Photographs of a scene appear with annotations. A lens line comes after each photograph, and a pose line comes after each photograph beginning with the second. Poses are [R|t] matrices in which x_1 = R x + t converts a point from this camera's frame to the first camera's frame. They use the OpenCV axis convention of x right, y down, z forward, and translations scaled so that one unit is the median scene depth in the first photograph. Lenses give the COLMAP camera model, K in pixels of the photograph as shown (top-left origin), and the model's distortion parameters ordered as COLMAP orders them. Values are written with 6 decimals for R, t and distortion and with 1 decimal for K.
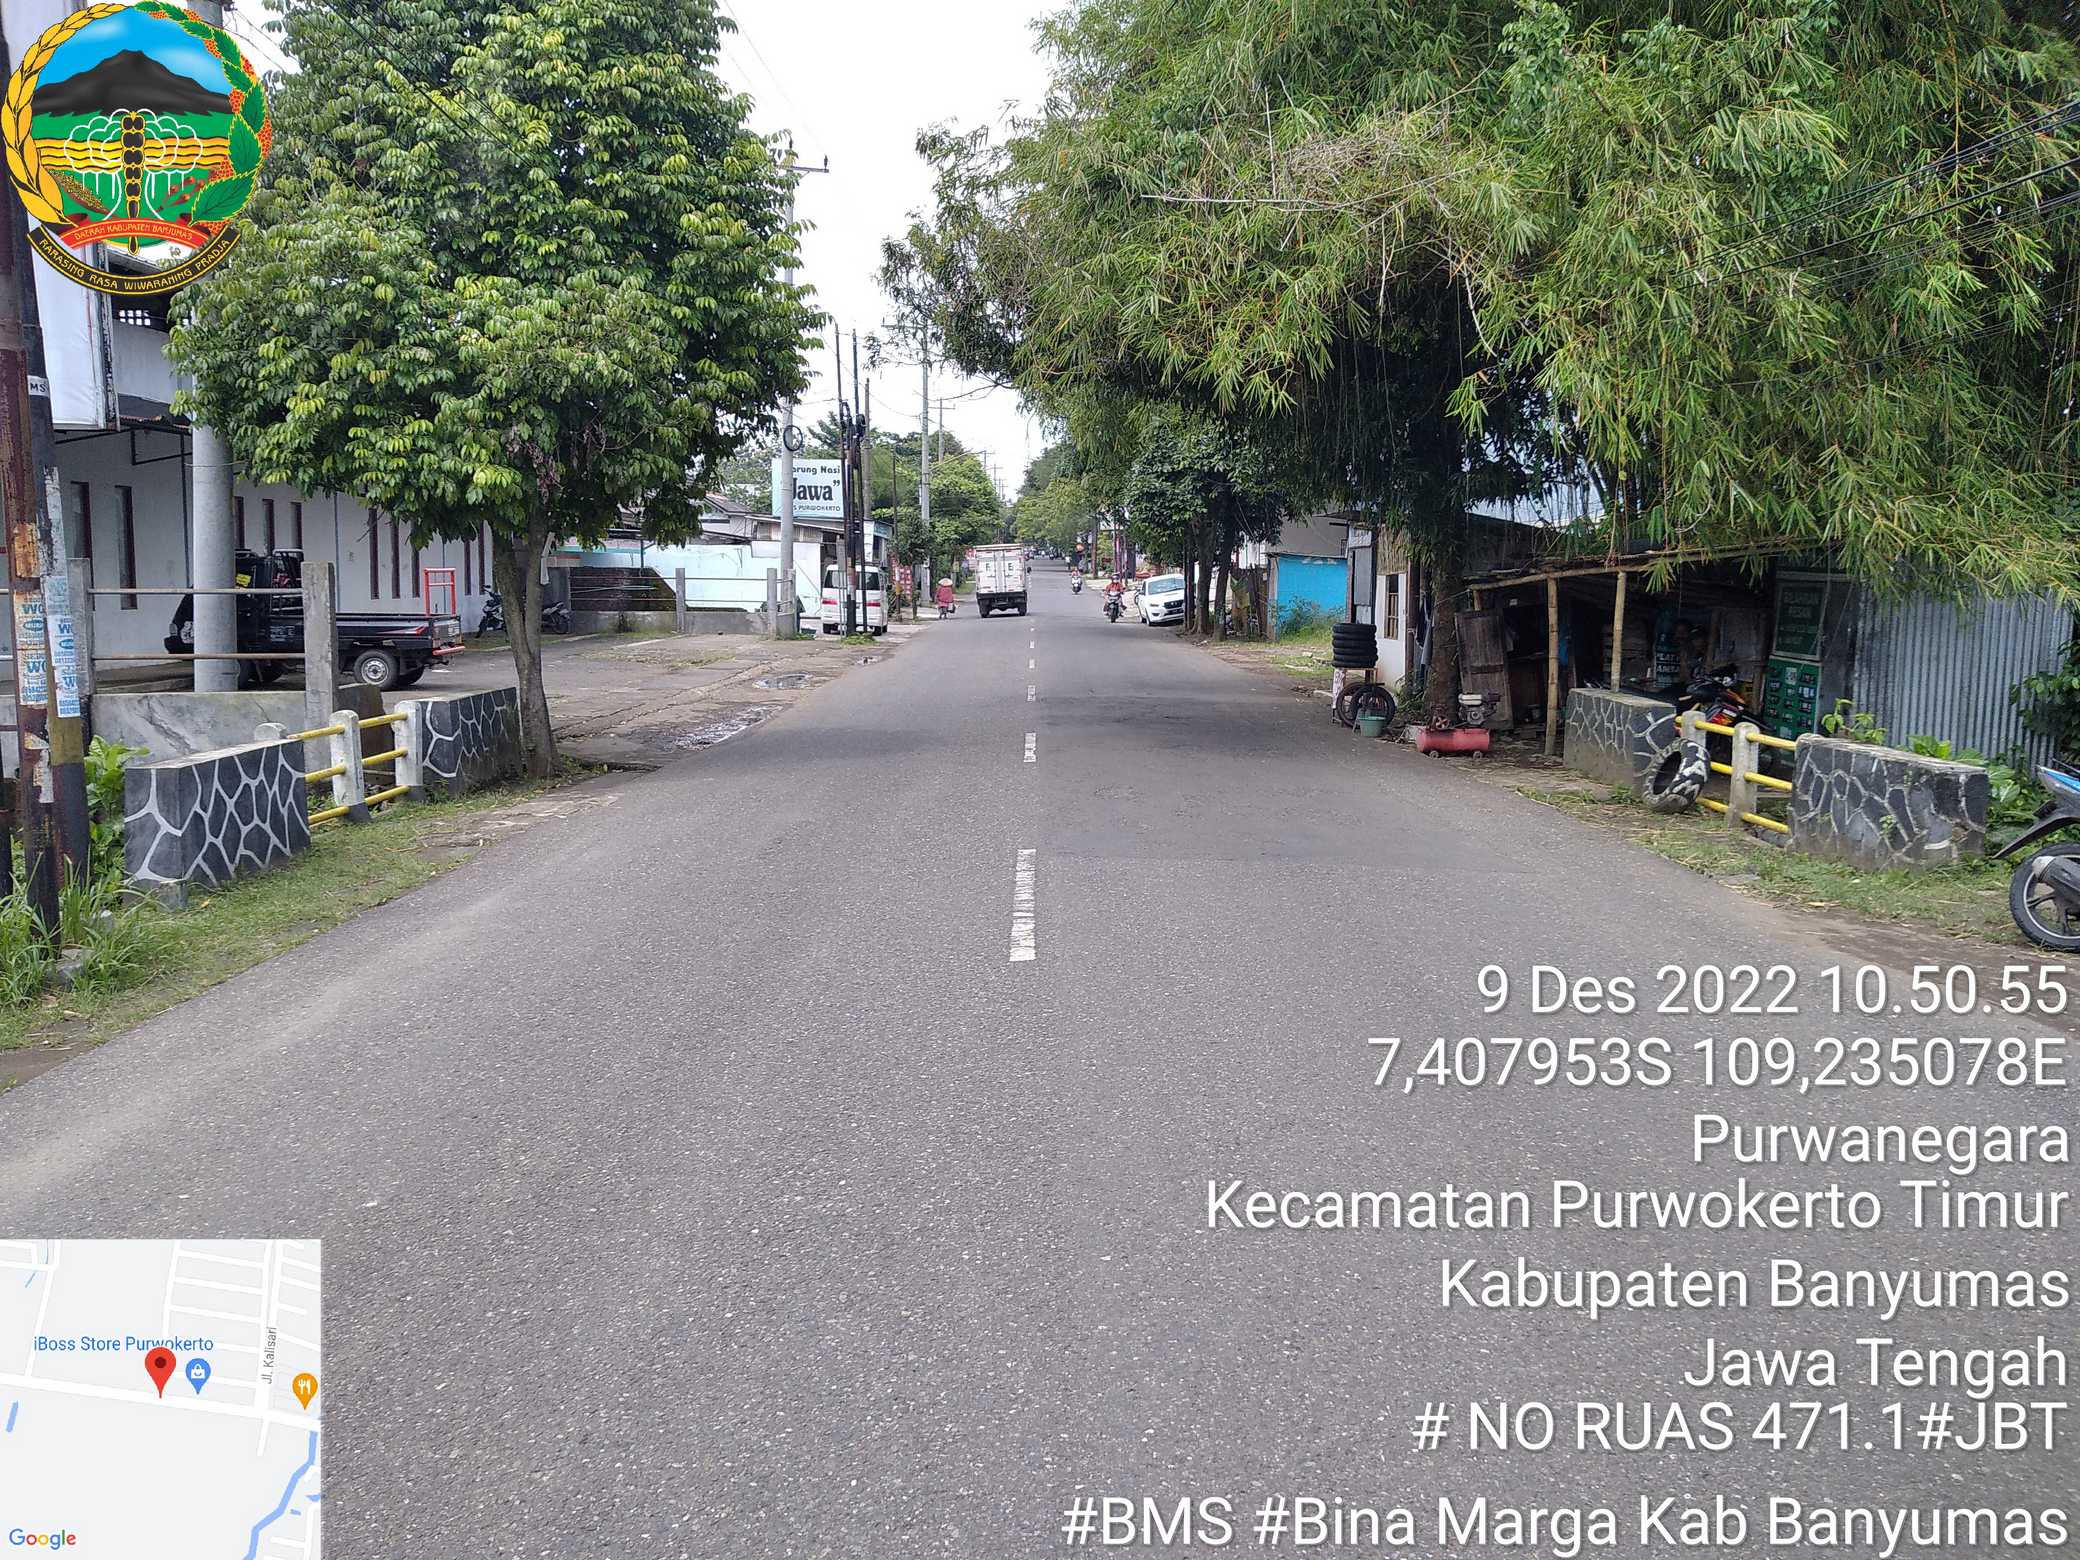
lens RADIAL K [[1733.6, 0, 1040.0], [0, 1733.6, 780.0], [0, 0, 1]] dist [0.004091, 0.000120]
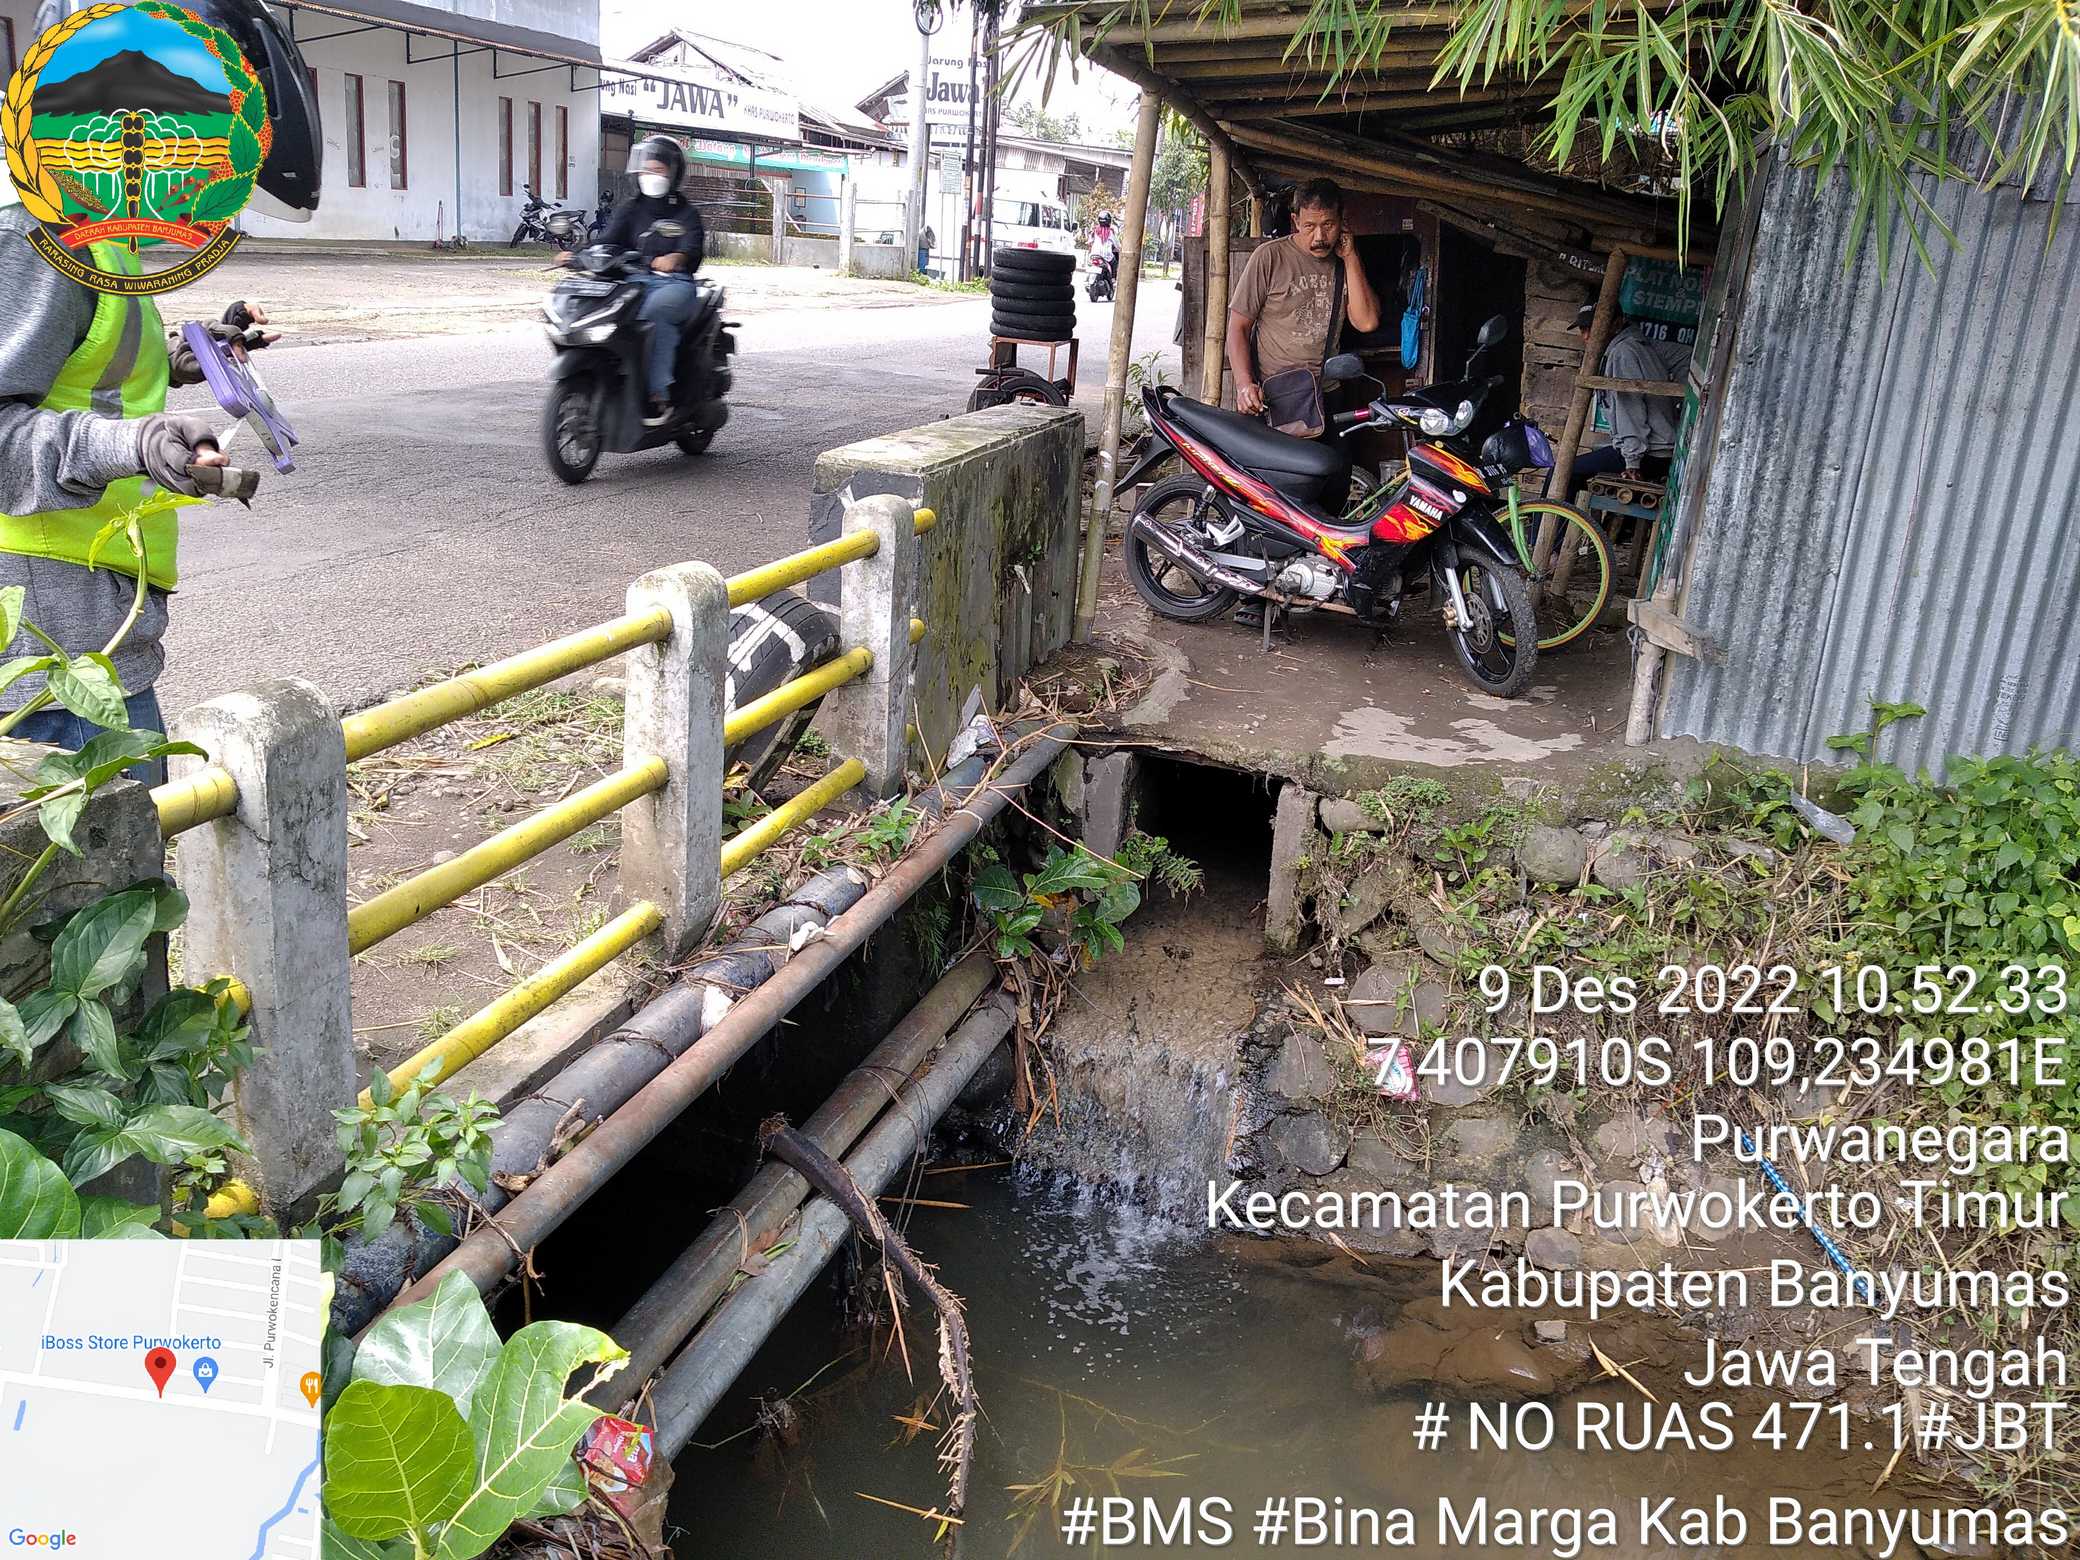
lens RADIAL K [[1733.6, 0, 1040.0], [0, 1733.6, 780.0], [0, 0, 1]] dist [0.004091, 0.000120]
pose [[0.940281, 0.159691, -0.300615, 0.448510], [-0.104484, 0.975896, 0.191601, -0.044802], [0.323966, -0.148750, 0.934302, 0.618695]]
